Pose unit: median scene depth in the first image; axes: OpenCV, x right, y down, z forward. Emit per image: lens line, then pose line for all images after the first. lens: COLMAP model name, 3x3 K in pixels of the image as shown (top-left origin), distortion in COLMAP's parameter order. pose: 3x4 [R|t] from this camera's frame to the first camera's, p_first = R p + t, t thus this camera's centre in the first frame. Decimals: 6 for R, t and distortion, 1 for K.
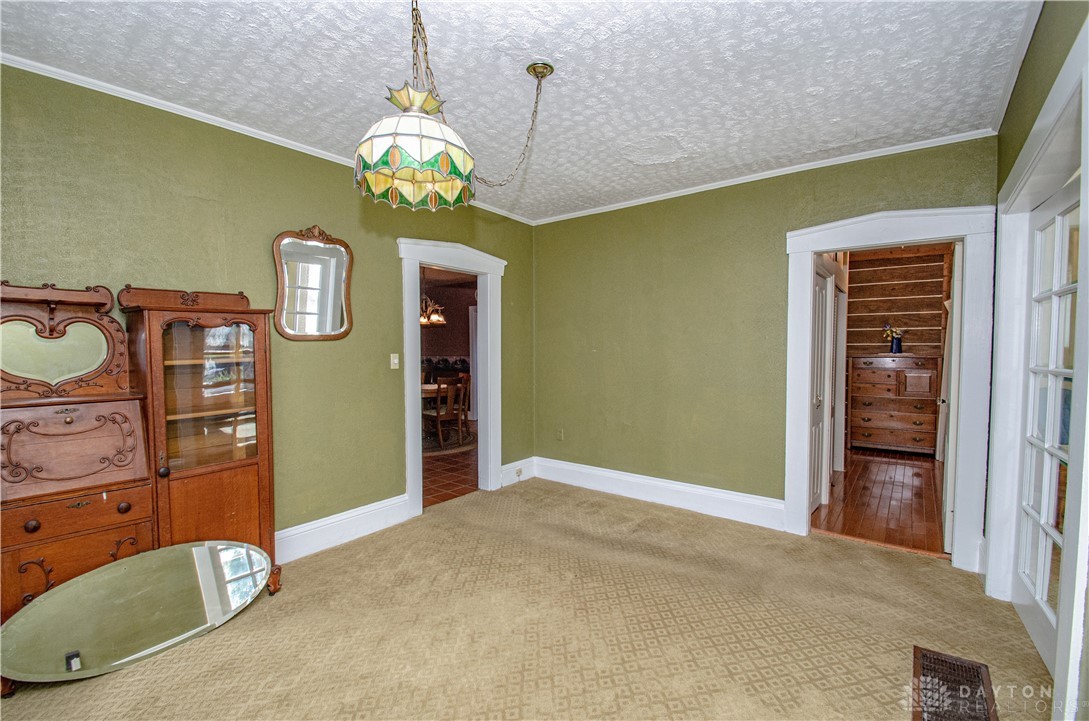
lens RADIAL K [[476.5, 0, 522.9], [0, 476.5, 363.4], [0, 0, 1]] dist [-0.005197, -0.004372]
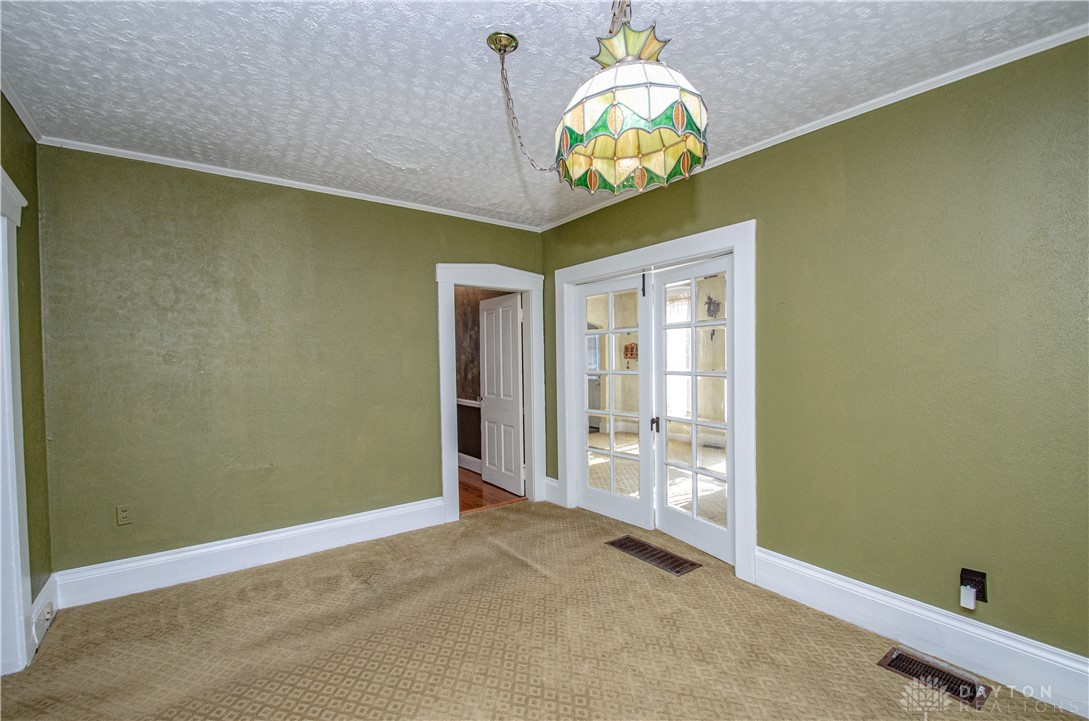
lens RADIAL K [[476.5, 0, 543.7], [0, 476.5, 364.6], [0, 0, 1]] dist [-0.005197, -0.004372]
pose [[0.245530, -0.014884, 0.969275, -0.499492], [0.045682, 0.998949, 0.003768, -0.022494], [-0.968312, 0.043353, 0.245952, 0.471667]]
